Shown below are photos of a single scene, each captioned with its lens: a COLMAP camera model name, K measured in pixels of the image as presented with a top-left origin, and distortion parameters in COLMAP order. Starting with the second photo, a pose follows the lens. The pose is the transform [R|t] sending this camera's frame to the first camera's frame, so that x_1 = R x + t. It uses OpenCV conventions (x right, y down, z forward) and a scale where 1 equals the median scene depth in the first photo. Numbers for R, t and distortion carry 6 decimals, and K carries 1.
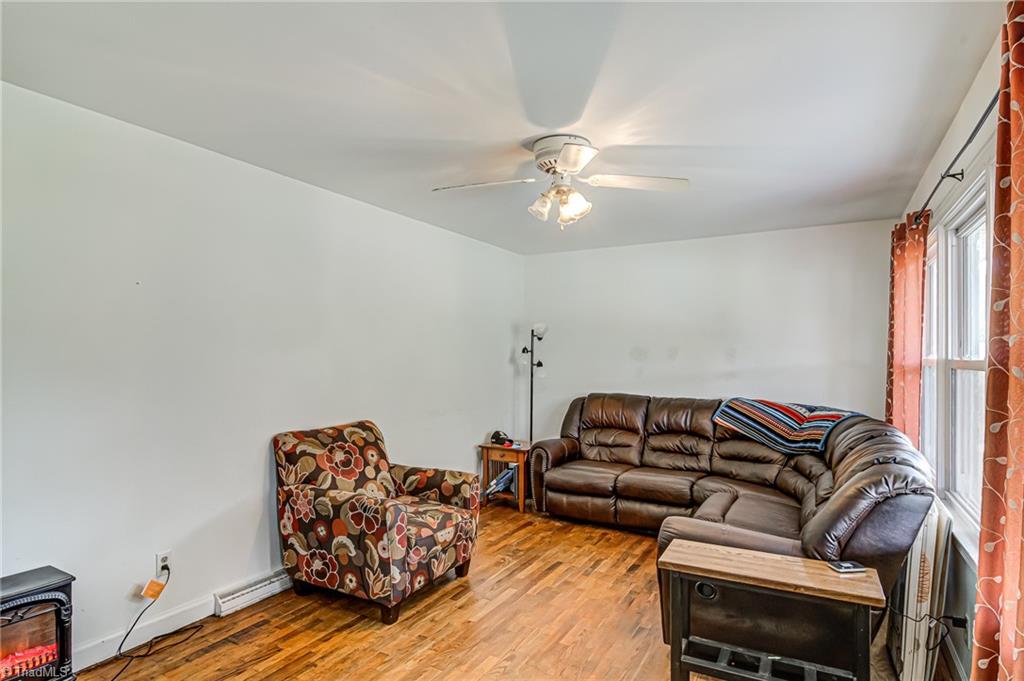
lens RADIAL K [[544.7, 0, 514.8], [0, 544.7, 350.7], [0, 0, 1]] dist [0.020600, -0.013118]
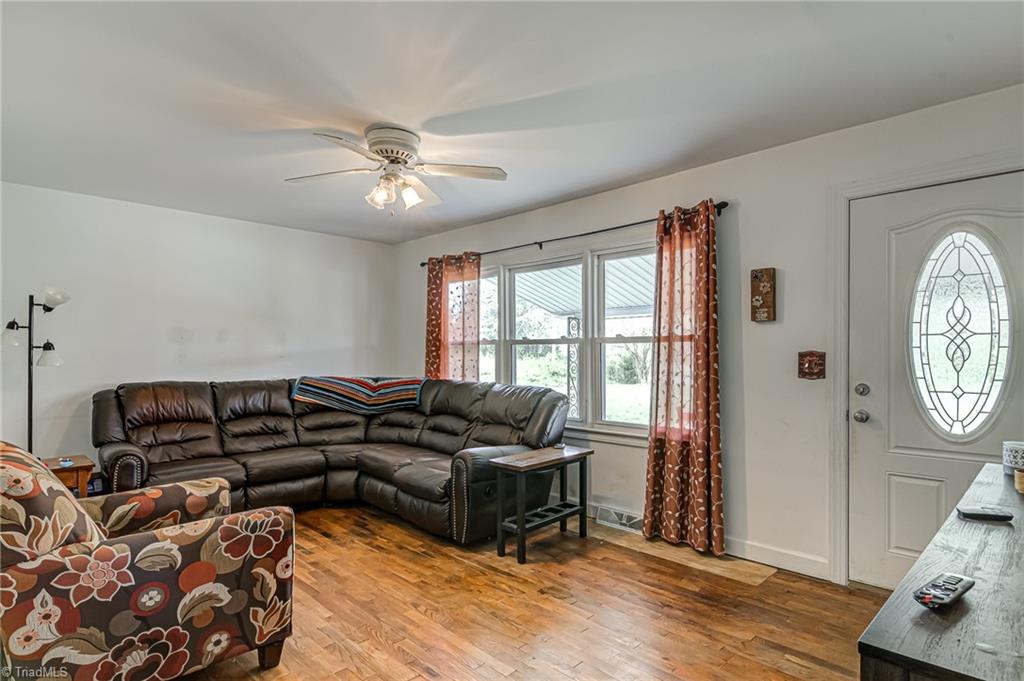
lens RADIAL K [[544.7, 0, 516.3], [0, 544.7, 348.6], [0, 0, 1]] dist [0.020600, -0.013118]
pose [[0.271308, 0.005109, 0.962479, -0.695322], [-0.008940, 0.999956, -0.002788, 0.035810], [-0.962451, -0.007849, 0.271342, 0.357580]]
